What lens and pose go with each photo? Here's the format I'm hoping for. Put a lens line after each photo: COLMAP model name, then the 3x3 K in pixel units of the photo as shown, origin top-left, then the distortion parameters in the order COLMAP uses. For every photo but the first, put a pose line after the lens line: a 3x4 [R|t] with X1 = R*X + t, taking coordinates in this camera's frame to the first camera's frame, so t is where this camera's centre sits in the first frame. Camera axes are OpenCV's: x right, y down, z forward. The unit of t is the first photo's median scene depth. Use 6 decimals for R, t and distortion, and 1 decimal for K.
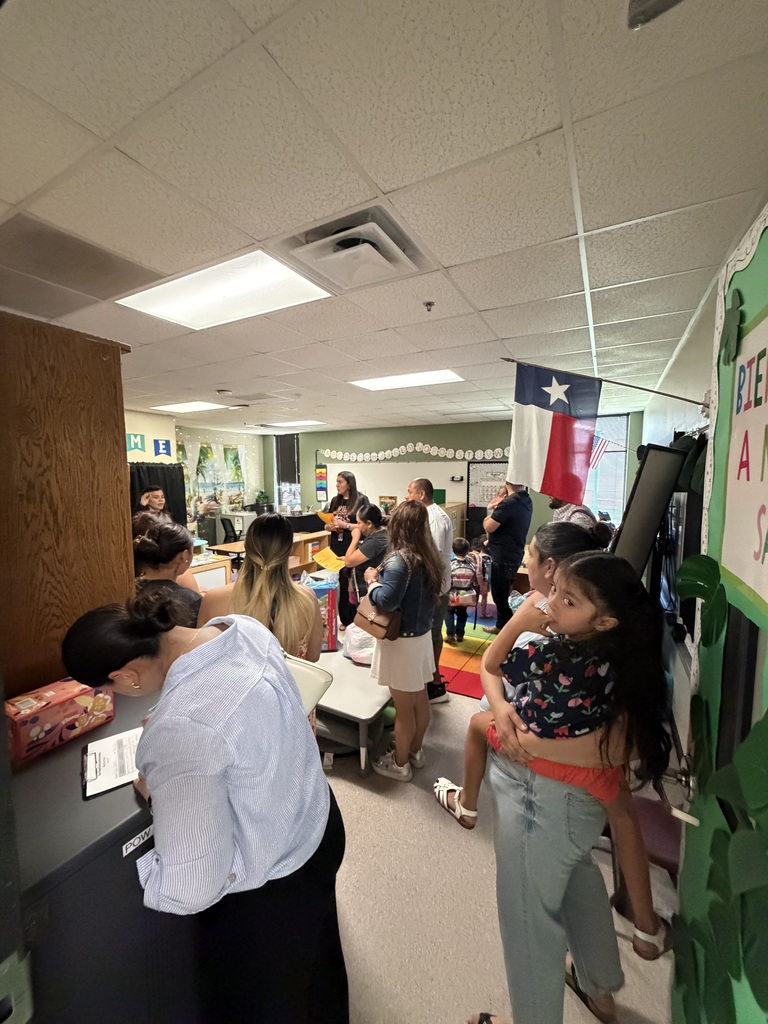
lens RADIAL K [[411.0, 0, 389.6], [0, 411.0, 513.5], [0, 0, 1]] dist [-0.019359, -0.000513]
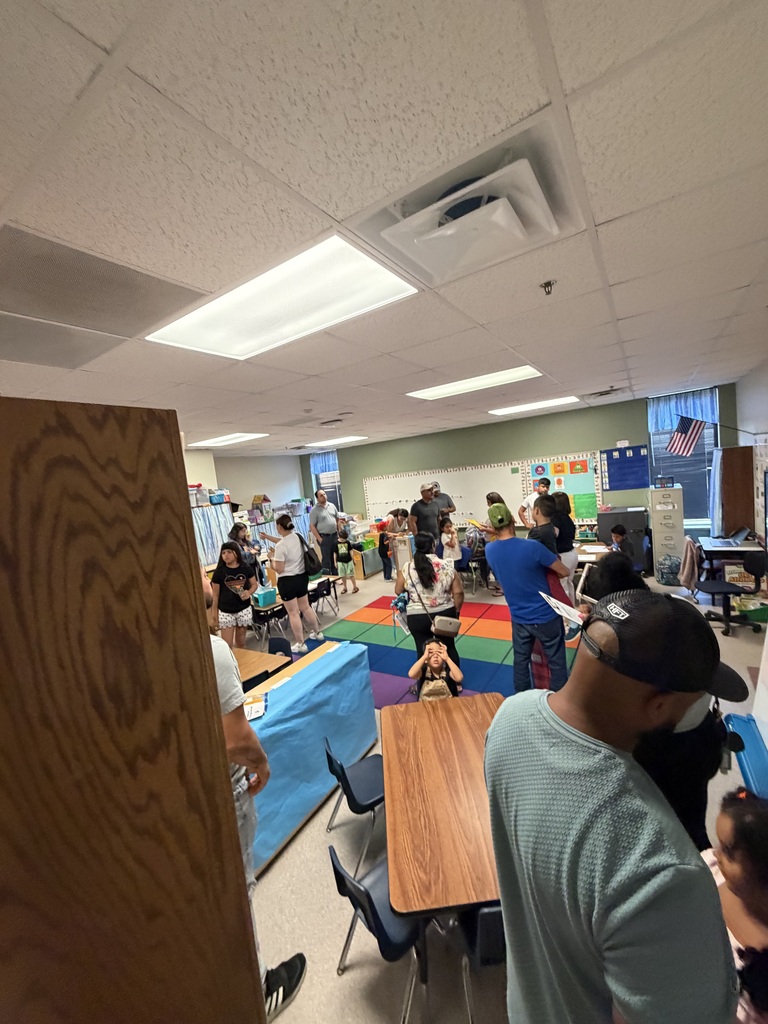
lens RADIAL K [[411.0, 0, 383.8], [0, 411.0, 507.6], [0, 0, 1]] dist [-0.019359, -0.000513]
pose [[0.990959, -0.095157, -0.094579, -0.216121], [0.093690, 0.995404, -0.019844, -0.162885], [0.096033, 0.010803, 0.995320, 0.316390]]
